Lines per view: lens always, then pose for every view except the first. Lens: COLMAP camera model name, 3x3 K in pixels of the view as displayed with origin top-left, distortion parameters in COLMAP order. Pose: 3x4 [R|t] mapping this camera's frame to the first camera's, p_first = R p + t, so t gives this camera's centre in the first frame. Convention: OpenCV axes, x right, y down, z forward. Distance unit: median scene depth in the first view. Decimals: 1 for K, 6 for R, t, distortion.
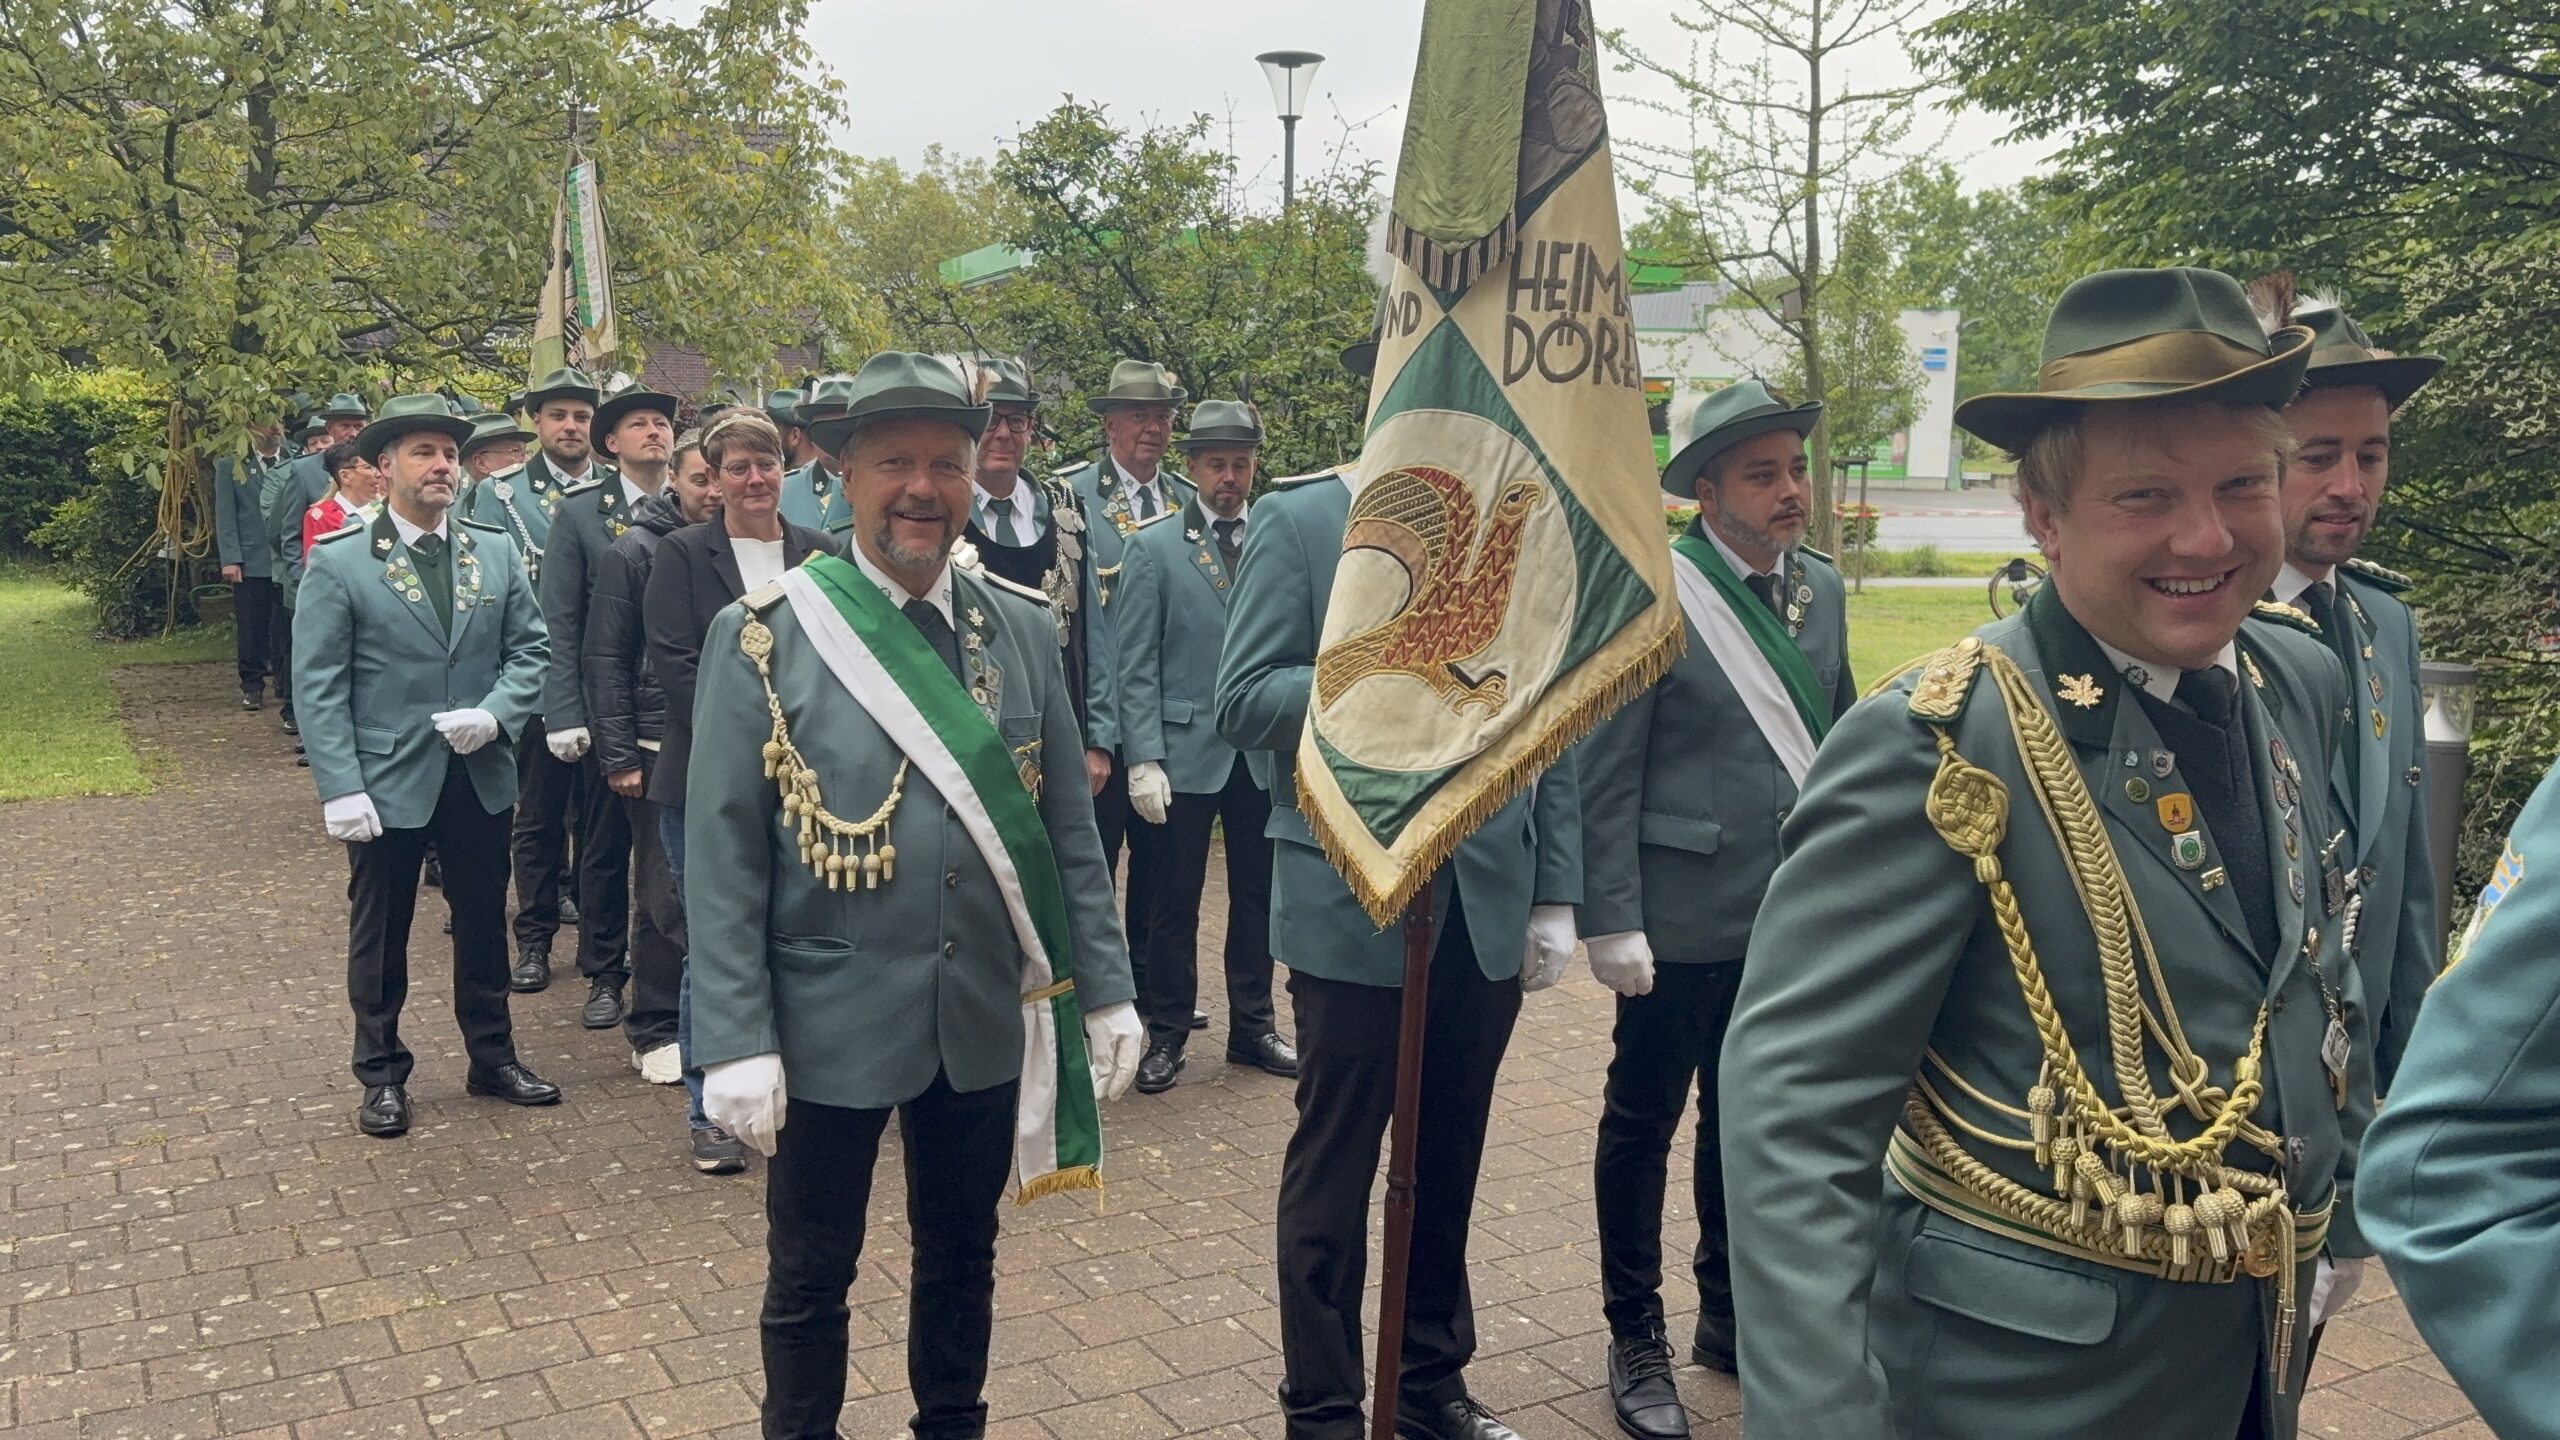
lens RADIAL K [[2194.8, 0, 1296.1], [0, 2194.8, 711.0], [0, 0, 1]] dist [0.016391, 0.020600]
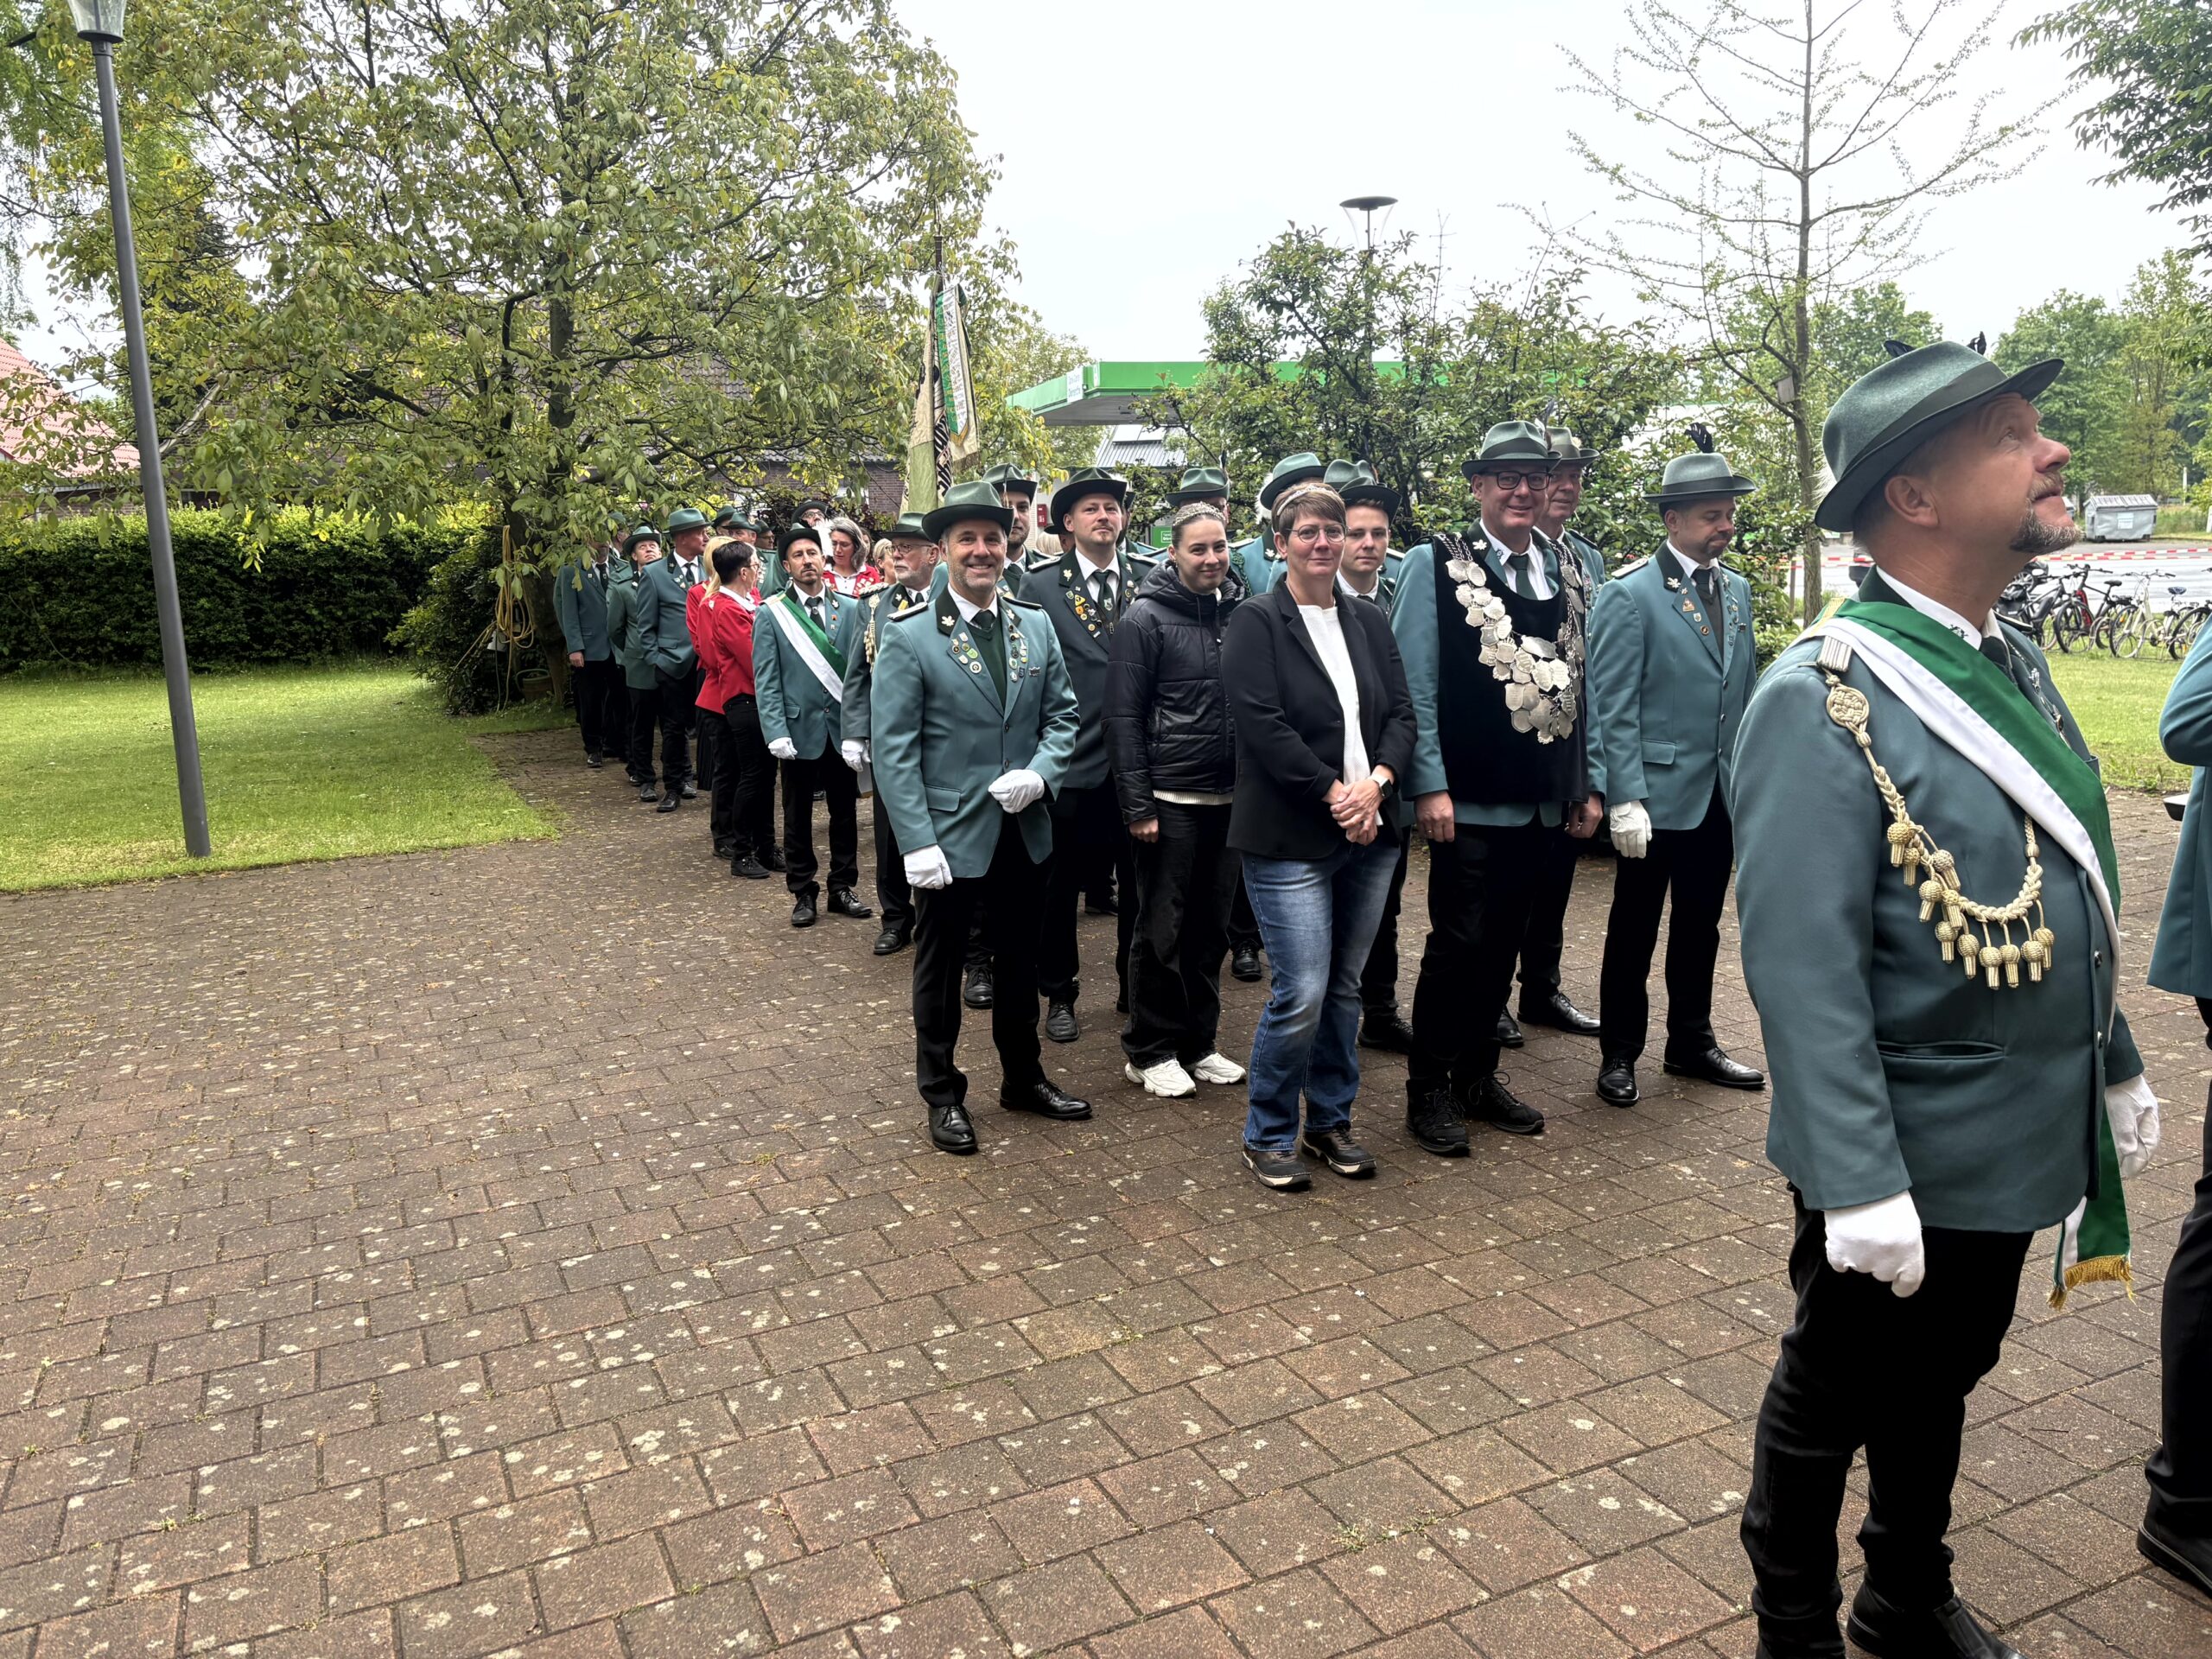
lens RADIAL K [[1672.3, 0, 1103.2], [0, 1672.3, 836.0], [0, 0, 1]] dist [0.037742, -0.031462]
pose [[0.995317, -0.023760, -0.093699, -0.228818], [0.028927, 0.998112, 0.054179, -0.010119], [0.092234, -0.056636, 0.994125, 0.152173]]
